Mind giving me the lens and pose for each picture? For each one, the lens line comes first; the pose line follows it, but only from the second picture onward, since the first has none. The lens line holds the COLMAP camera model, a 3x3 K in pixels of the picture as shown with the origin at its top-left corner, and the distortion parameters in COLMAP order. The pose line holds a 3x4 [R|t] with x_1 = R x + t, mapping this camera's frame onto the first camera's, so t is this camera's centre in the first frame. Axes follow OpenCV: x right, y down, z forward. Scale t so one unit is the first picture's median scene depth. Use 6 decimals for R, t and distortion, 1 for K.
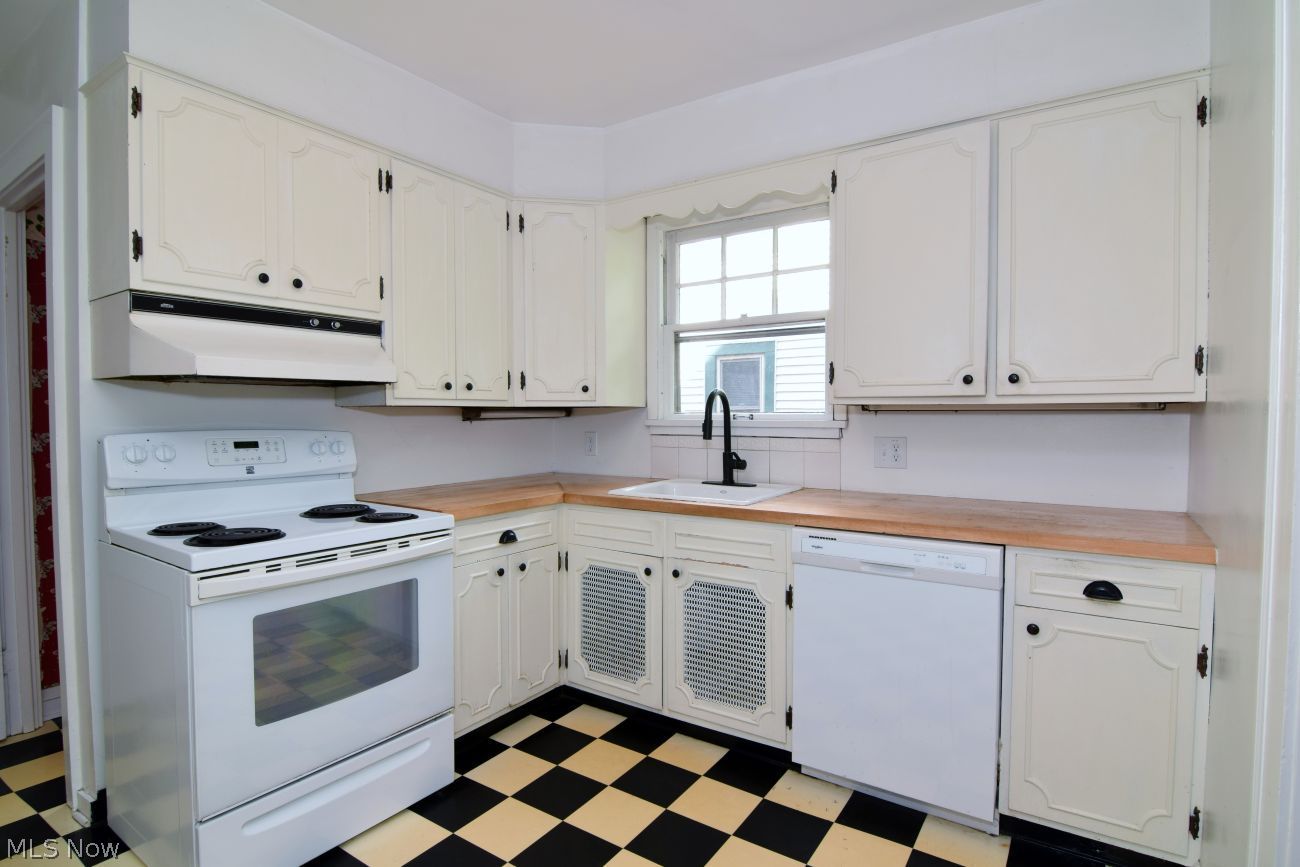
lens RADIAL K [[652.9, 0, 643.9], [0, 652.9, 429.6], [0, 0, 1]] dist [-0.000948, -0.014775]
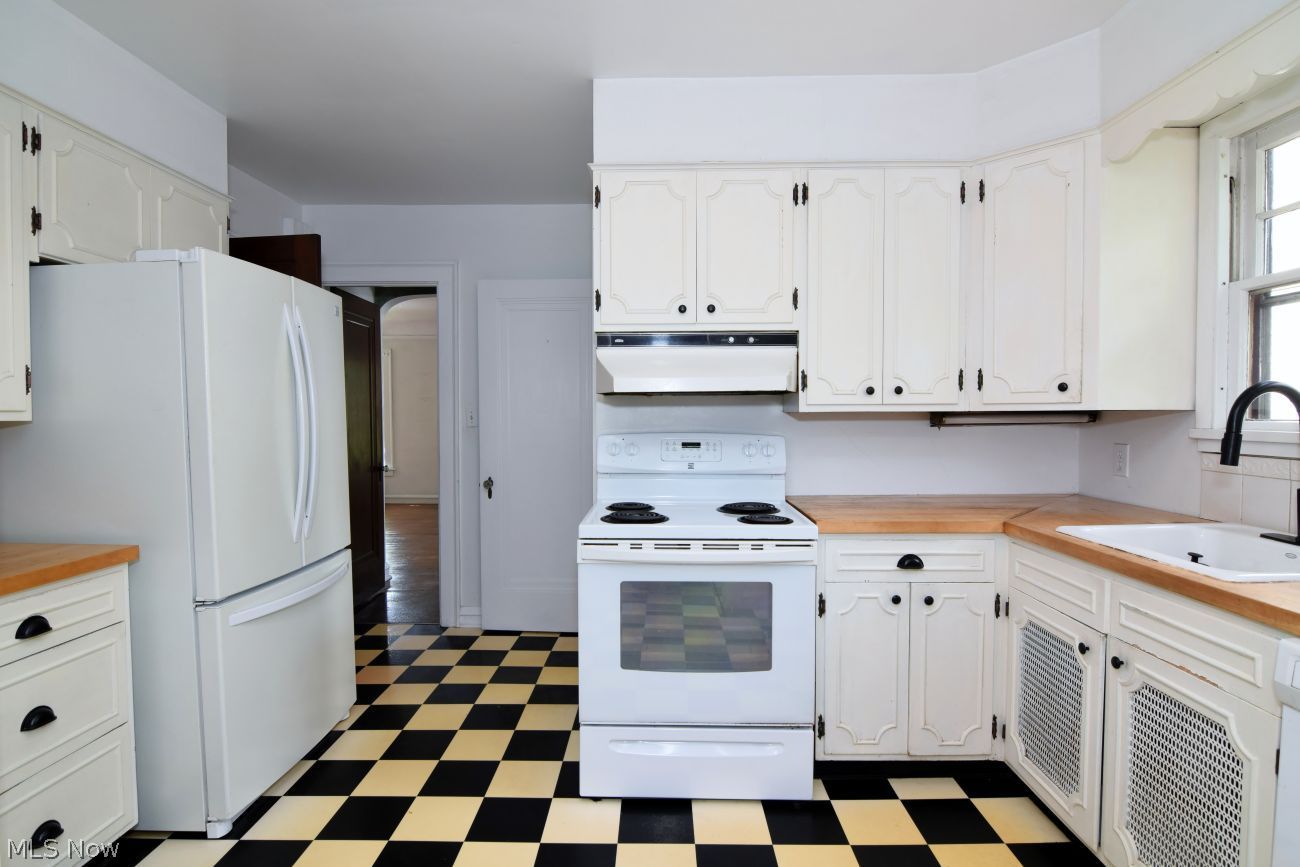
lens RADIAL K [[652.9, 0, 643.9], [0, 652.9, 429.6], [0, 0, 1]] dist [-0.000948, -0.014775]
pose [[0.549102, 0.021289, -0.835484, 0.332661], [-0.017207, 0.999752, 0.014166, -0.019526], [0.835578, 0.006597, 0.549332, 0.227088]]
